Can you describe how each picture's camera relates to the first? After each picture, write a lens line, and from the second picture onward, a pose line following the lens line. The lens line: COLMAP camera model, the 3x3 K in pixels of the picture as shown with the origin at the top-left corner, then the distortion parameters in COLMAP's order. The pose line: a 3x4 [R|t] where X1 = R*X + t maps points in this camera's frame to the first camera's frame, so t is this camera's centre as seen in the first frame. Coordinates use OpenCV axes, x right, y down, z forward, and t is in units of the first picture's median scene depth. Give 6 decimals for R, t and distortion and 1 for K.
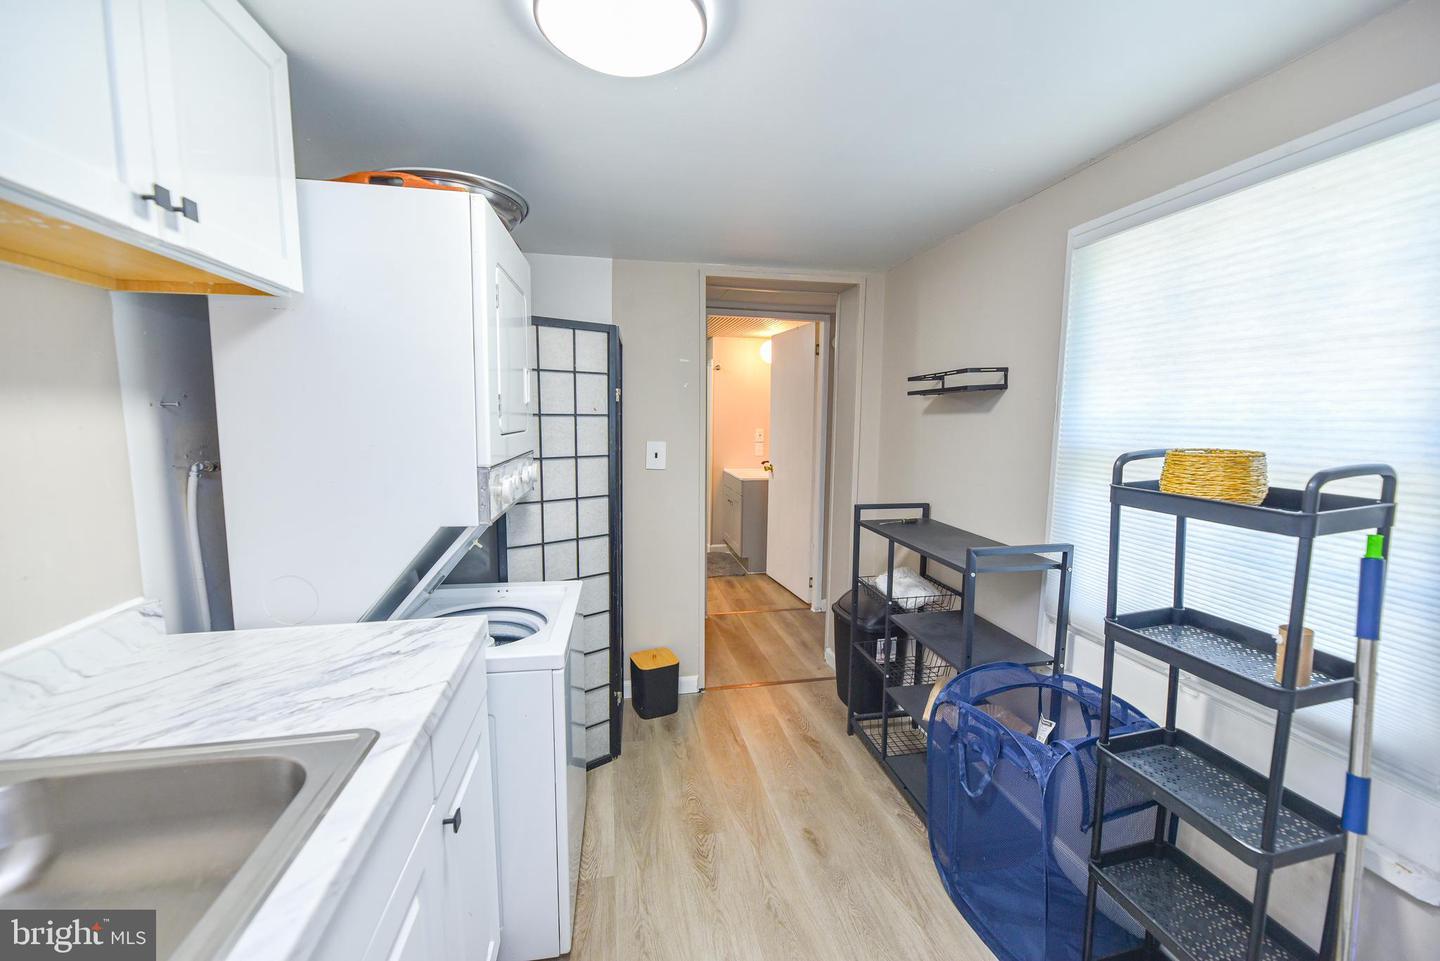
lens RADIAL K [[576.4, 0, 722.0], [0, 576.4, 477.5], [0, 0, 1]] dist [-0.002002, -0.000870]
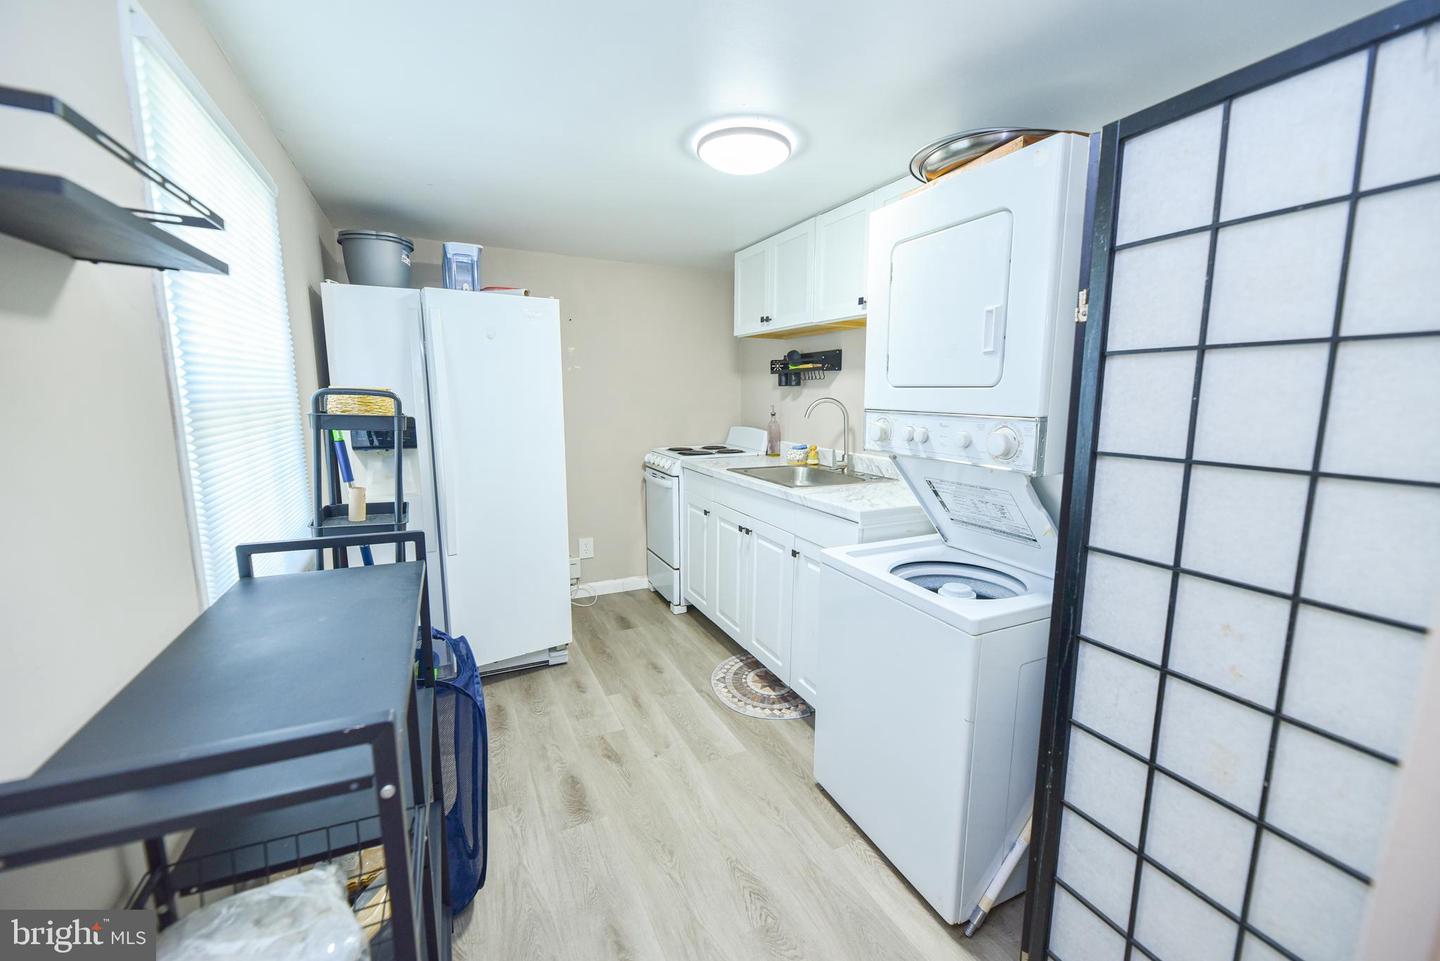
lens RADIAL K [[576.4, 0, 719.4], [0, 576.4, 481.6], [0, 0, 1]] dist [-0.002002, -0.000870]
pose [[-0.967344, 0.027385, -0.251984, 0.220641], [-0.036871, 0.968368, 0.246786, -0.134821], [0.250772, 0.248018, -0.935735, 1.684646]]
